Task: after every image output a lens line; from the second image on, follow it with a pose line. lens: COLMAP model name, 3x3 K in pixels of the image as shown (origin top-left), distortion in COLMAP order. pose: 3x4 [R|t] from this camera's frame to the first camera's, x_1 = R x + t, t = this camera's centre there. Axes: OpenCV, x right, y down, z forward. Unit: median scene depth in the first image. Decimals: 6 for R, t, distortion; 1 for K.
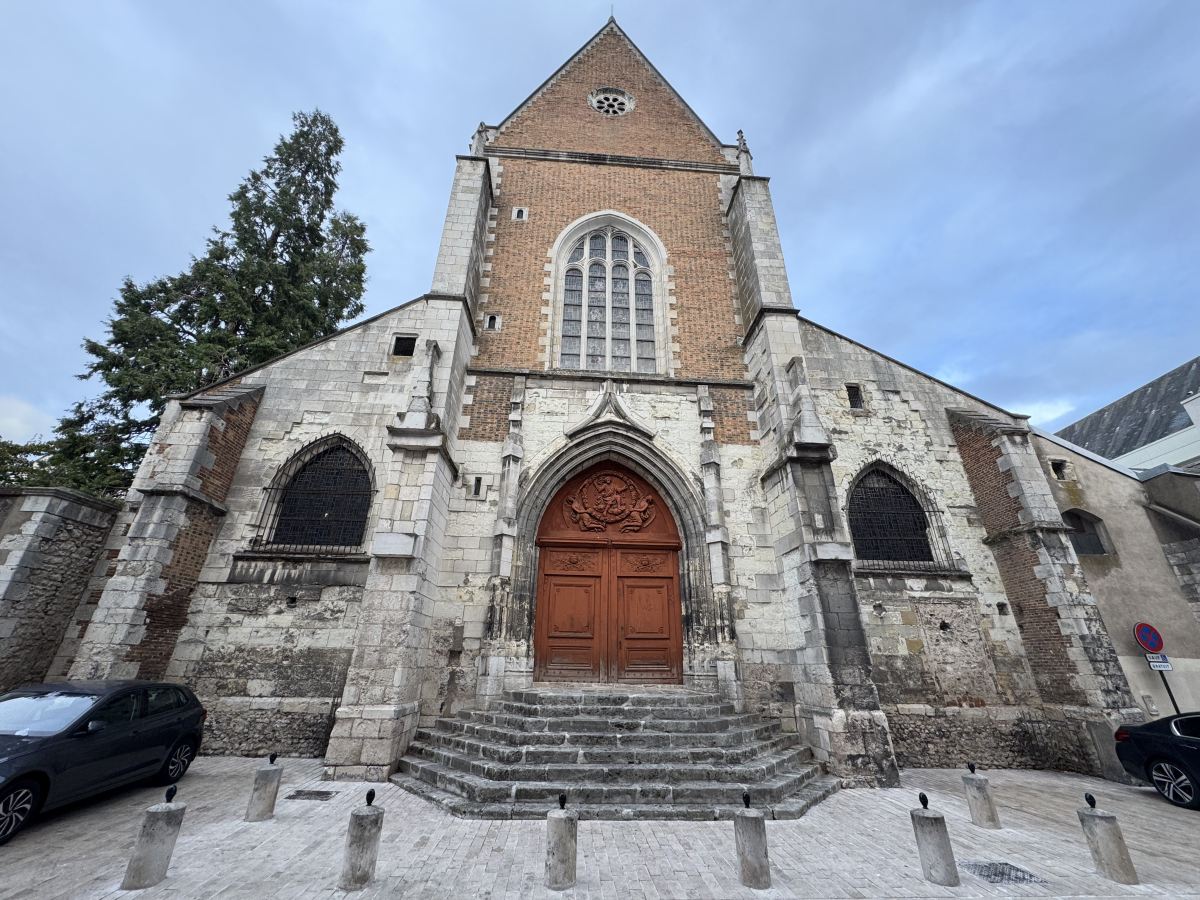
lens RADIAL K [[478.4, 0, 597.8], [0, 478.4, 449.3], [0, 0, 1]] dist [0.000195, 0.000202]
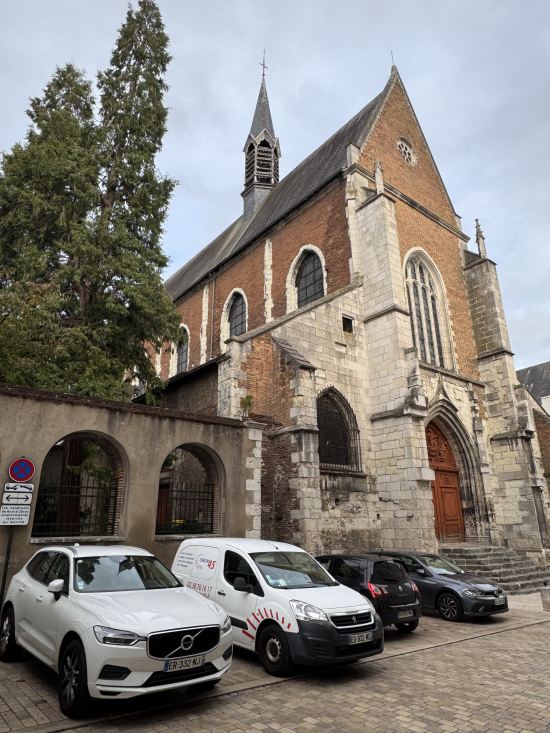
lens RADIAL K [[481.0, 0, 275.0], [0, 481.0, 366.5], [0, 0, 1]] dist [-0.000643, 0.000720]
pose [[0.819182, 0.160557, 0.550602, -1.681742], [-0.216440, 0.975574, 0.037539, -0.124101], [-0.531126, -0.149924, 0.833923, -0.137190]]
